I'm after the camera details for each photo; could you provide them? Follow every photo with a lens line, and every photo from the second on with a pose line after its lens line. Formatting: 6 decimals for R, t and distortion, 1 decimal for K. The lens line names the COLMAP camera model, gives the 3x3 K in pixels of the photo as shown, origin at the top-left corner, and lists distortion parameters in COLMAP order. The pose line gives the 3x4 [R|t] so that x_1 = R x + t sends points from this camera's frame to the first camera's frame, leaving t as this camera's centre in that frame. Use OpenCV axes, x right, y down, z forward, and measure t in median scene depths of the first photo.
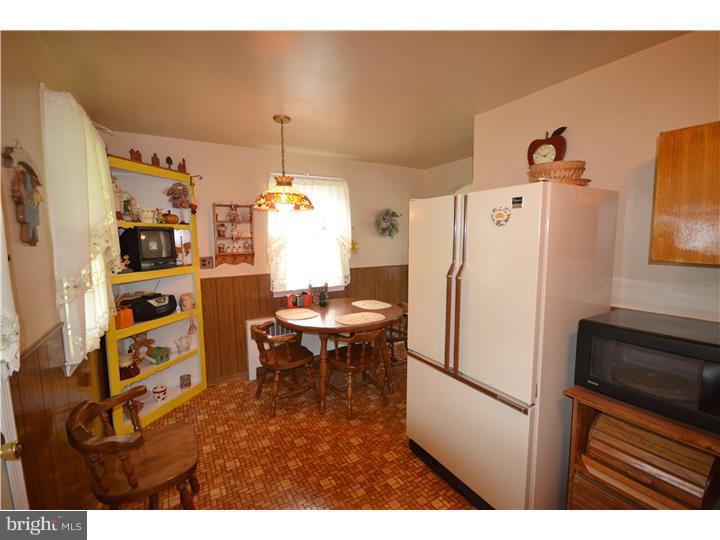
lens RADIAL K [[326.4, 0, 355.9], [0, 326.4, 269.3], [0, 0, 1]] dist [-0.003281, -0.005700]
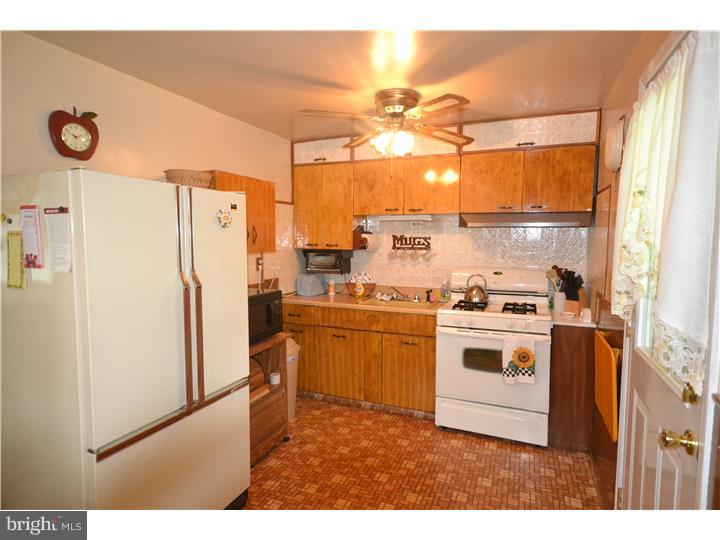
lens RADIAL K [[410.2, 0, 357.1], [0, 410.2, 271.9], [0, 0, 1]] dist [0.004253, 0.005887]
pose [[-0.600391, -0.060878, 0.797386, -0.756550], [0.085080, 0.986577, 0.139384, -0.122203], [-0.795168, 0.151526, -0.587152, 1.267246]]
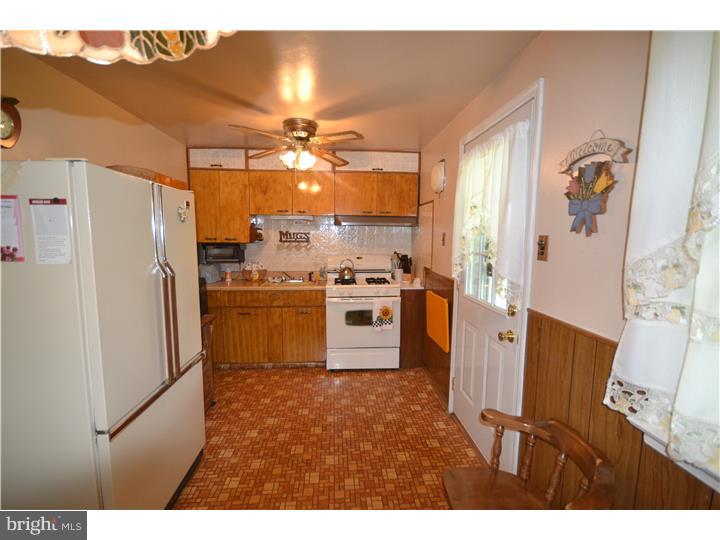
lens RADIAL K [[326.4, 0, 357.8], [0, 326.4, 271.8], [0, 0, 1]] dist [-0.003281, -0.005700]
pose [[-0.900935, -0.044873, 0.431628, -0.630131], [0.047608, 0.978415, 0.201091, -0.135959], [-0.431335, 0.201718, -0.879352, 1.464537]]
